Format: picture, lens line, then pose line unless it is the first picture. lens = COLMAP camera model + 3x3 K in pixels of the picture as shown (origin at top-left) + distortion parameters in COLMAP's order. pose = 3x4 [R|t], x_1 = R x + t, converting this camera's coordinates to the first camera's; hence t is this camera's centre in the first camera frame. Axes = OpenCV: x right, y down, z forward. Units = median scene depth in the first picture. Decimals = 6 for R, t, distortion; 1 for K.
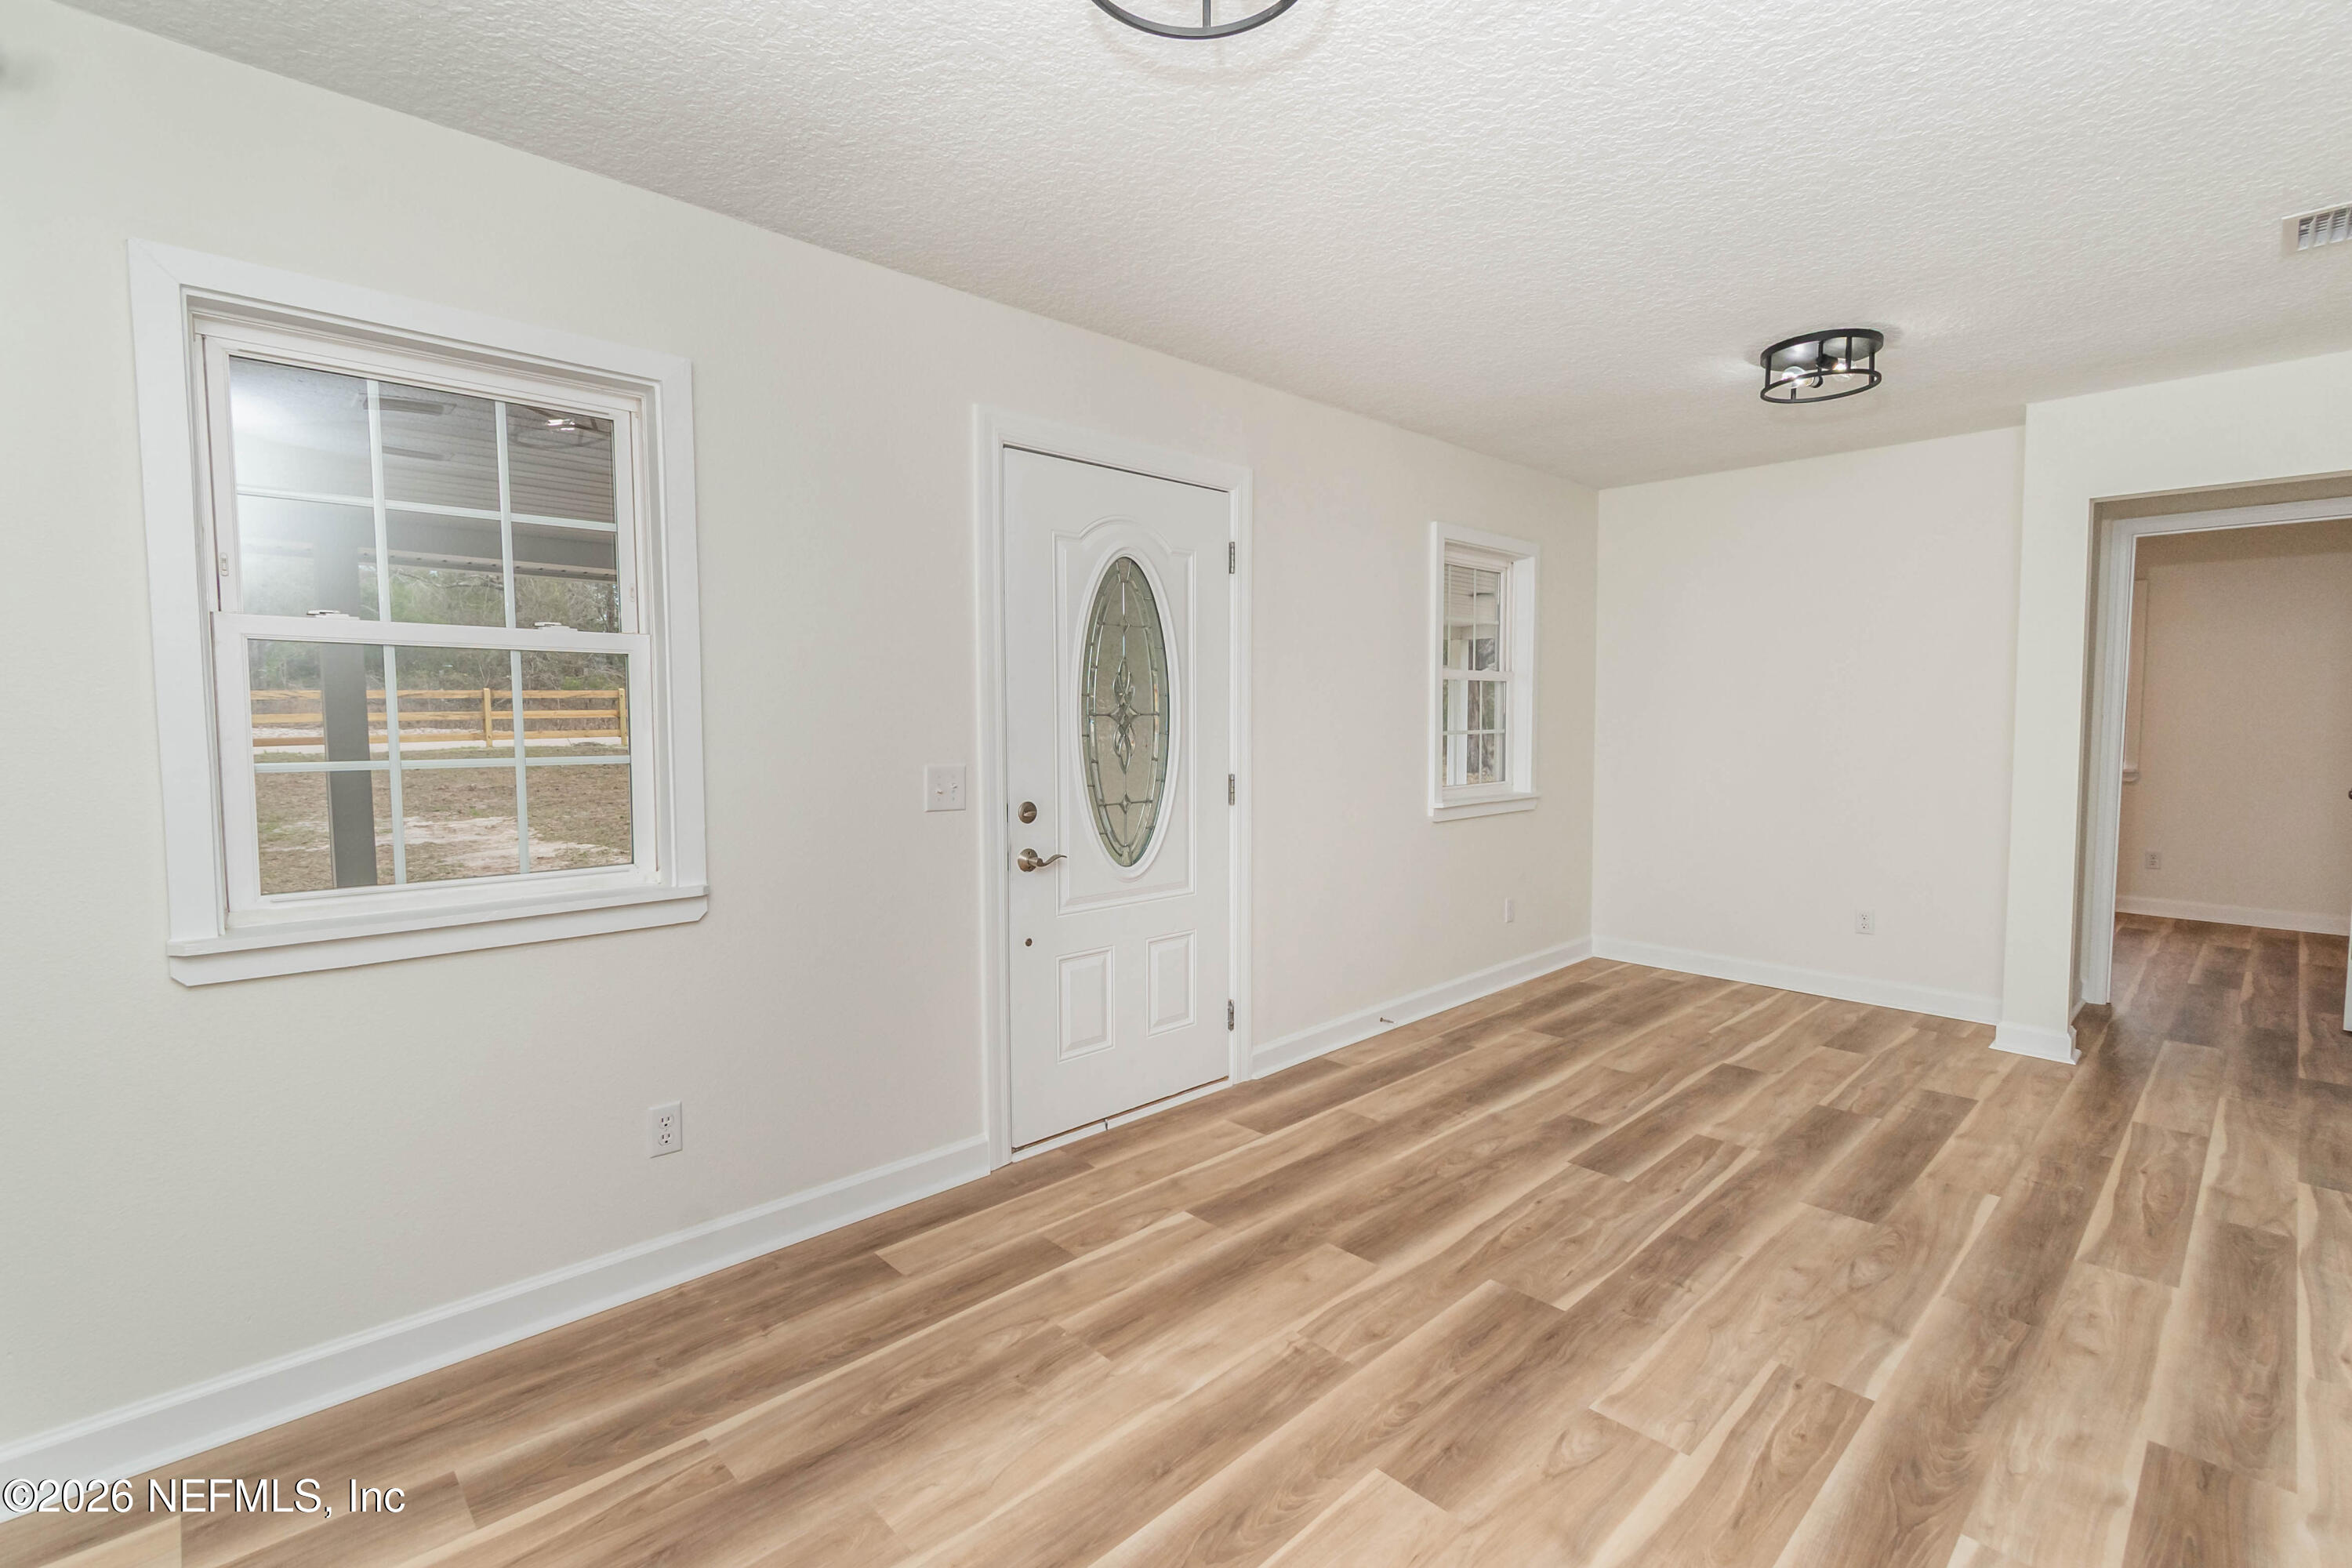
lens RADIAL K [[1060.0, 0, 1186.7], [0, 1060.0, 783.6], [0, 0, 1]] dist [0.001297, 0.000330]
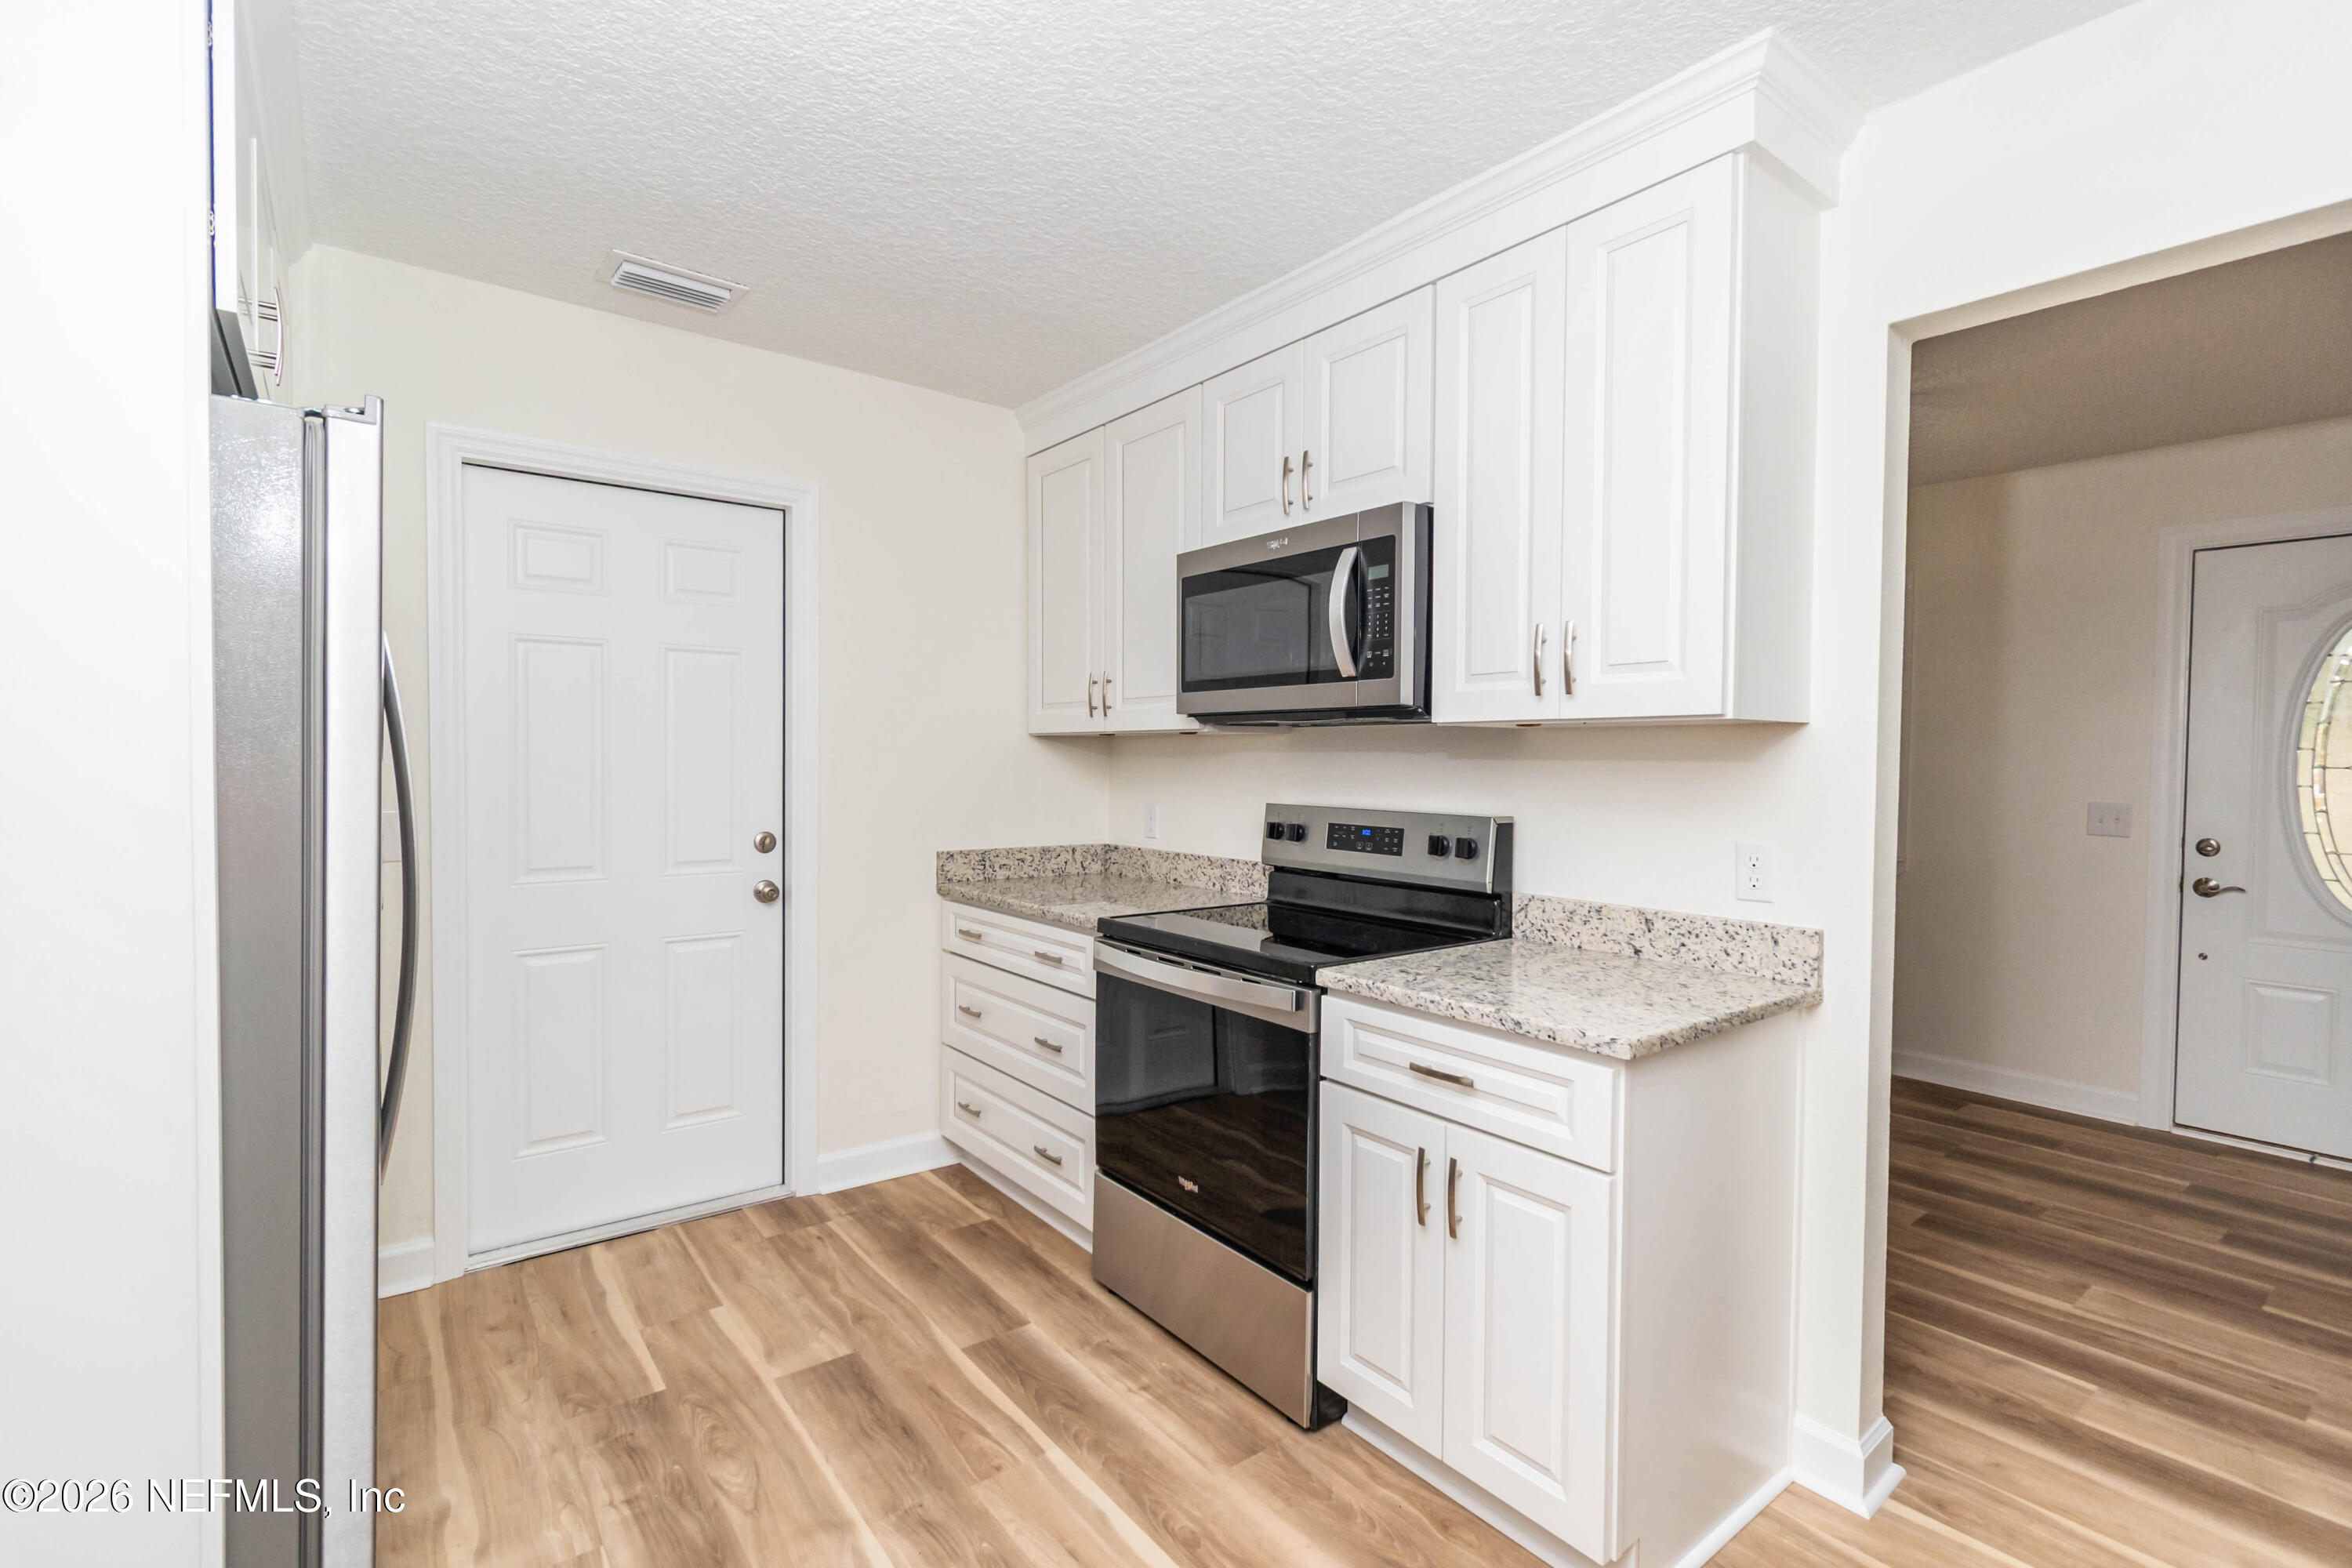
lens RADIAL K [[1060.0, 0, 1186.7], [0, 1060.0, 783.6], [0, 0, 1]] dist [0.001297, 0.000330]
pose [[-0.108059, 0.025415, -0.993820, 1.376635], [-0.074150, 0.996683, 0.033551, 0.000703], [0.991375, 0.077317, -0.105816, -0.026391]]
